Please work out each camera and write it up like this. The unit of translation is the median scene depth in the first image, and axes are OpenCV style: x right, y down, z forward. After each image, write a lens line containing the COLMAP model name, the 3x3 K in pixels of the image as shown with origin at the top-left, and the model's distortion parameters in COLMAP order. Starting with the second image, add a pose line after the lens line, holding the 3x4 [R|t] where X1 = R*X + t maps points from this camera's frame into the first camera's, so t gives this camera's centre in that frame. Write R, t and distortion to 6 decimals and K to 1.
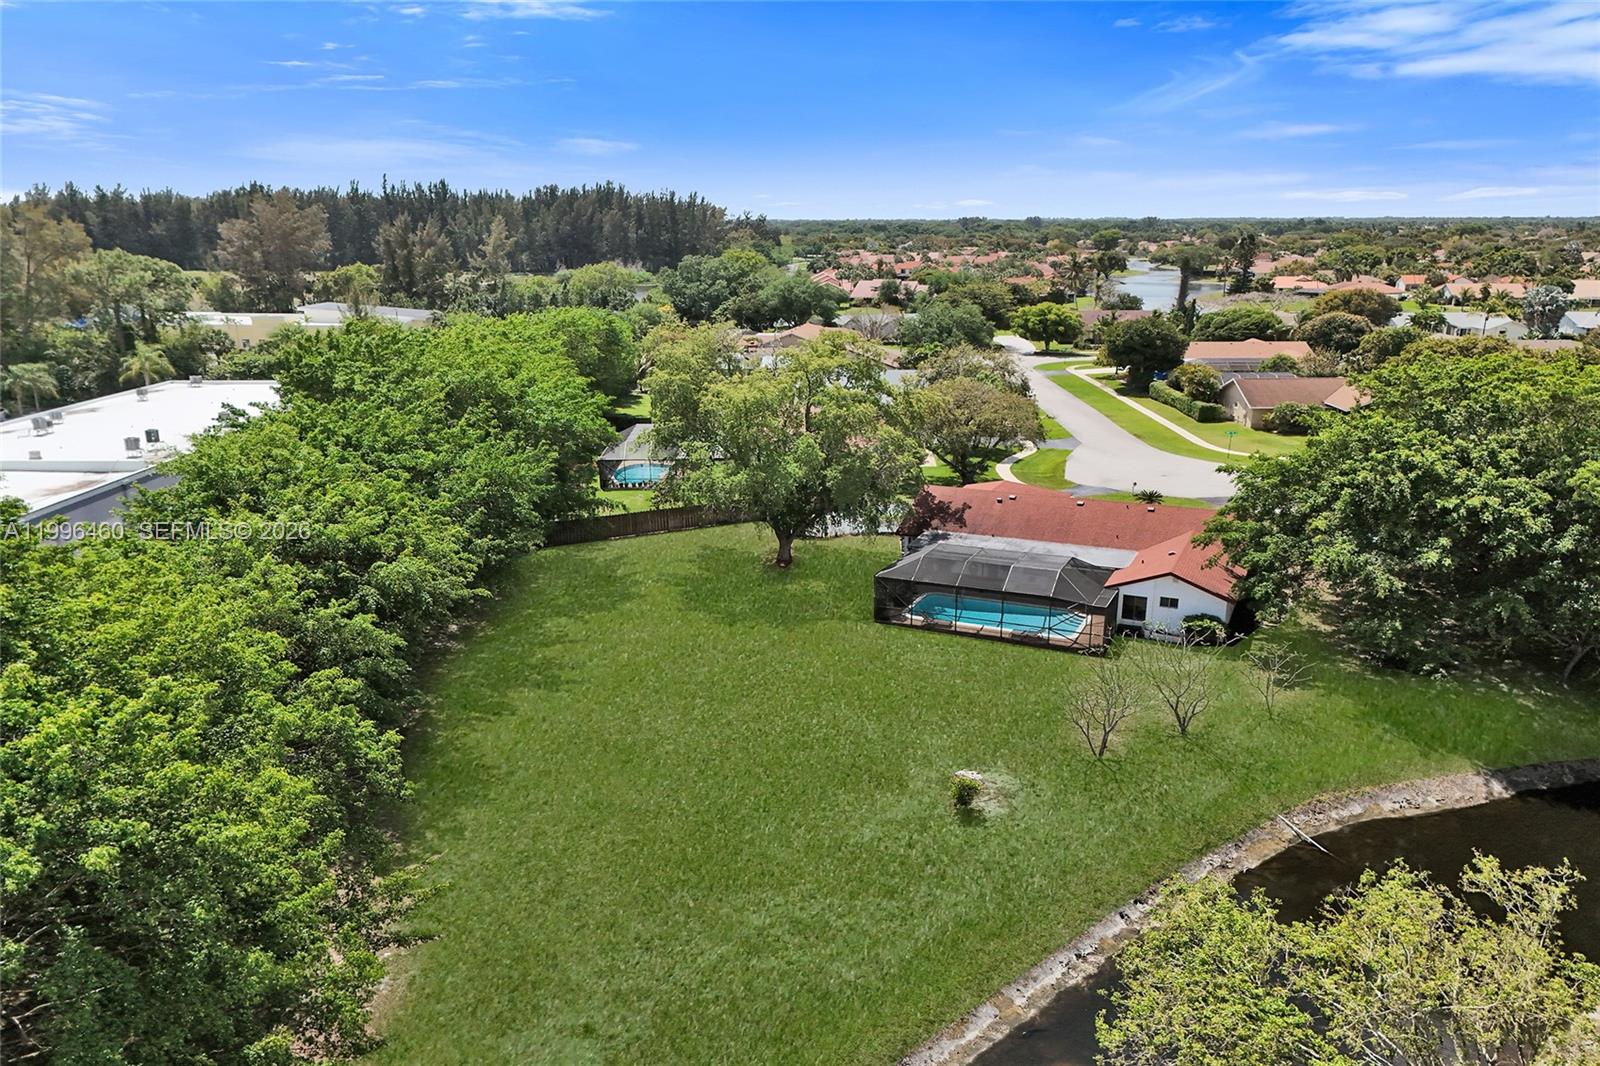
lens RADIAL K [[1073.1, 0, 800.0], [0, 1073.1, 533.0], [0, 0, 1]] dist [0.053395, -0.054123]
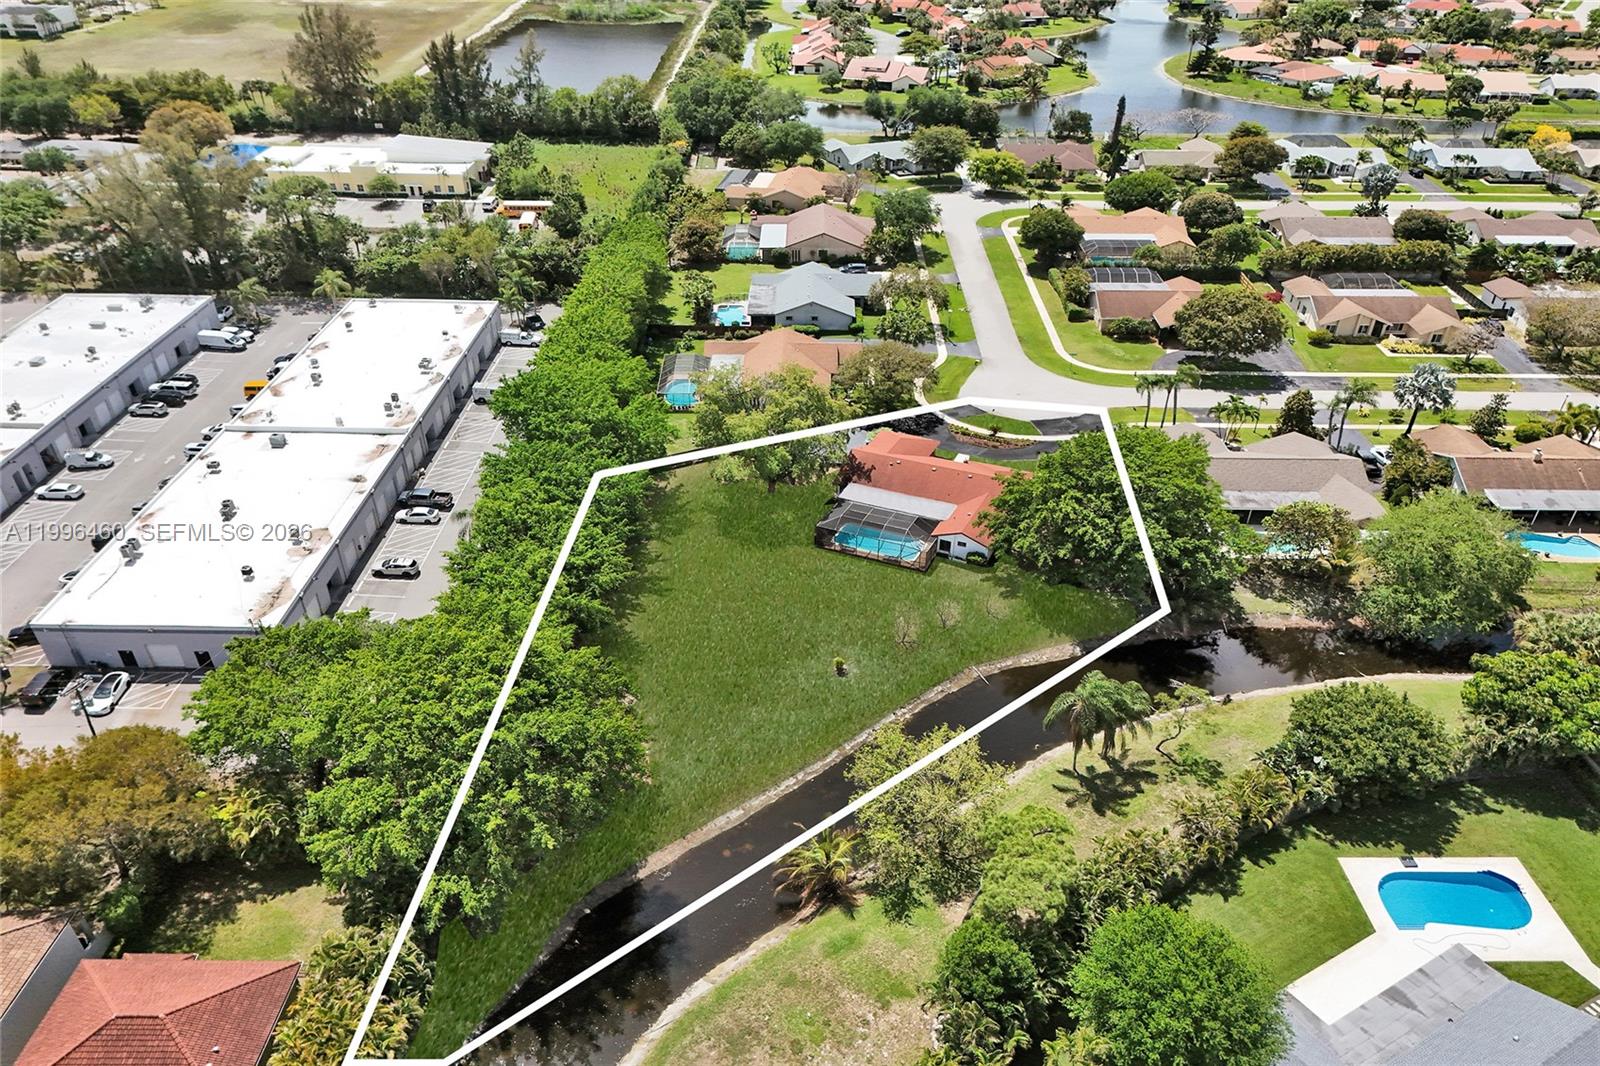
lens RADIAL K [[1073.1, 0, 800.0], [0, 1073.1, 533.0], [0, 0, 1]] dist [0.053395, -0.054123]
pose [[0.999948, 0.009741, -0.003063, 0.046581], [-0.008232, 0.946488, 0.322633, -0.570089], [0.006042, -0.322591, 0.946519, -0.839537]]
